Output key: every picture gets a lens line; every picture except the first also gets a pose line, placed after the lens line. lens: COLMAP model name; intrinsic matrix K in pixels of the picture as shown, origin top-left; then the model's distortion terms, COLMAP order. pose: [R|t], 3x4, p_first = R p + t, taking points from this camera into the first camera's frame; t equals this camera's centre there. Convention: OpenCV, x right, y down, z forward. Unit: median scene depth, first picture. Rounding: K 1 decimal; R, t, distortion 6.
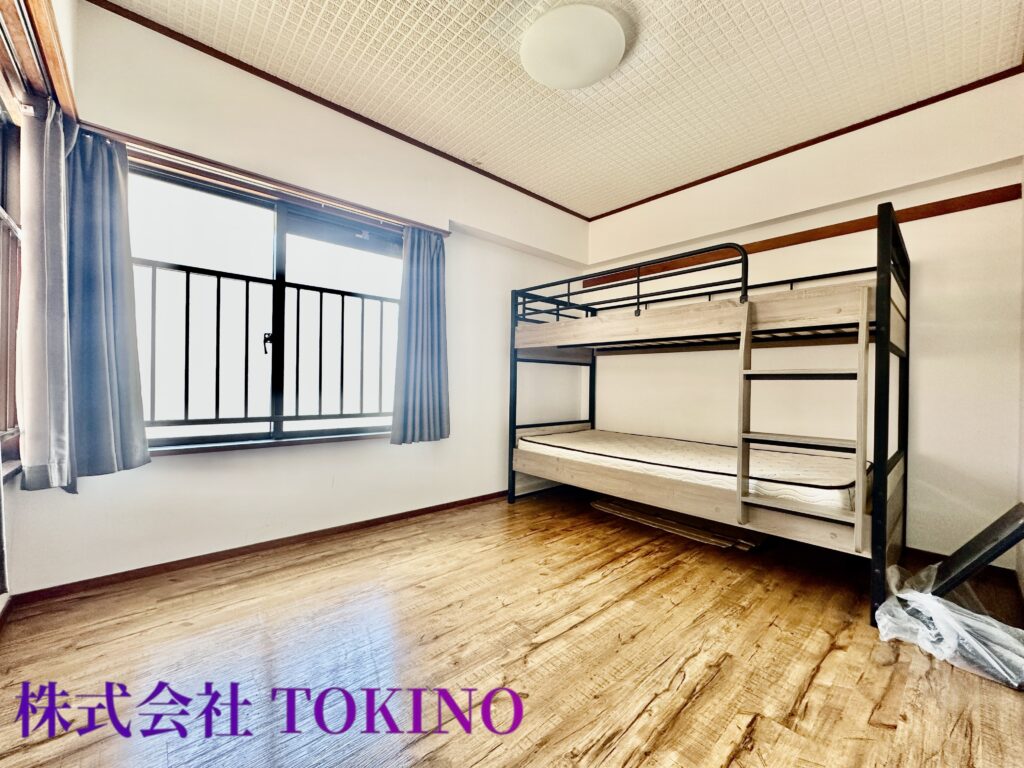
lens RADIAL K [[410.0, 0, 511.8], [0, 410.0, 385.1], [0, 0, 1]] dist [-0.003041, 0.000030]
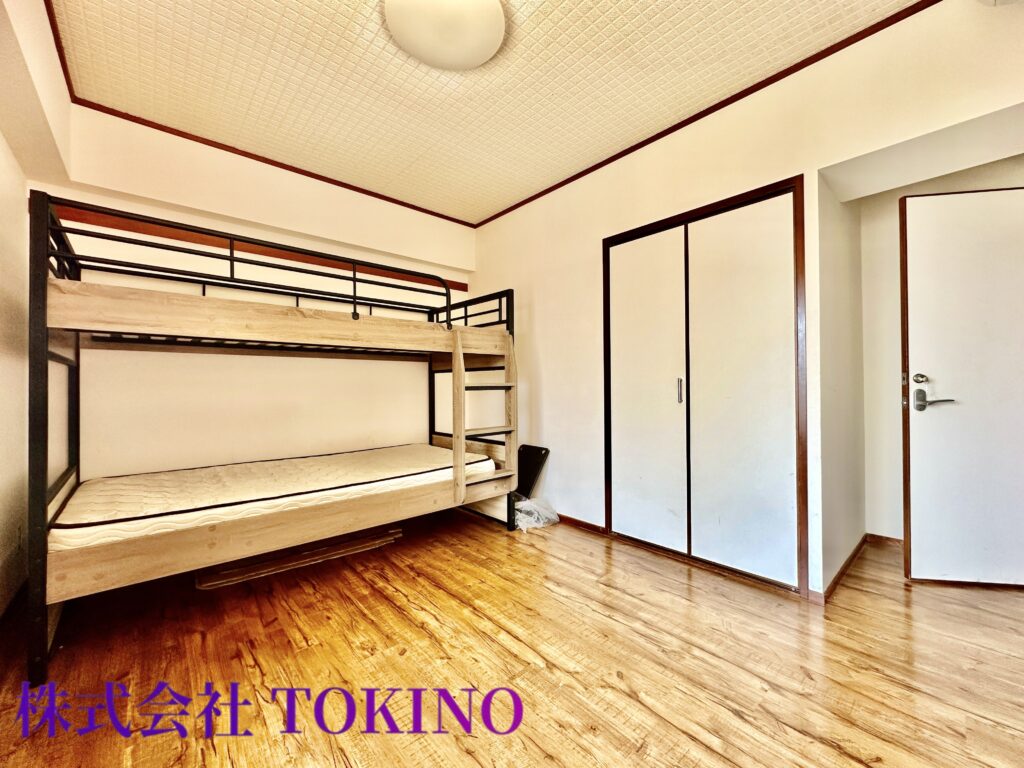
lens RADIAL K [[410.0, 0, 511.4], [0, 410.0, 382.3], [0, 0, 1]] dist [-0.003041, 0.000030]
pose [[-0.001364, -0.007026, 0.999974, -0.631186], [0.010880, 0.999916, 0.007040, -0.039895], [-0.999940, 0.010889, -0.001288, 0.737471]]
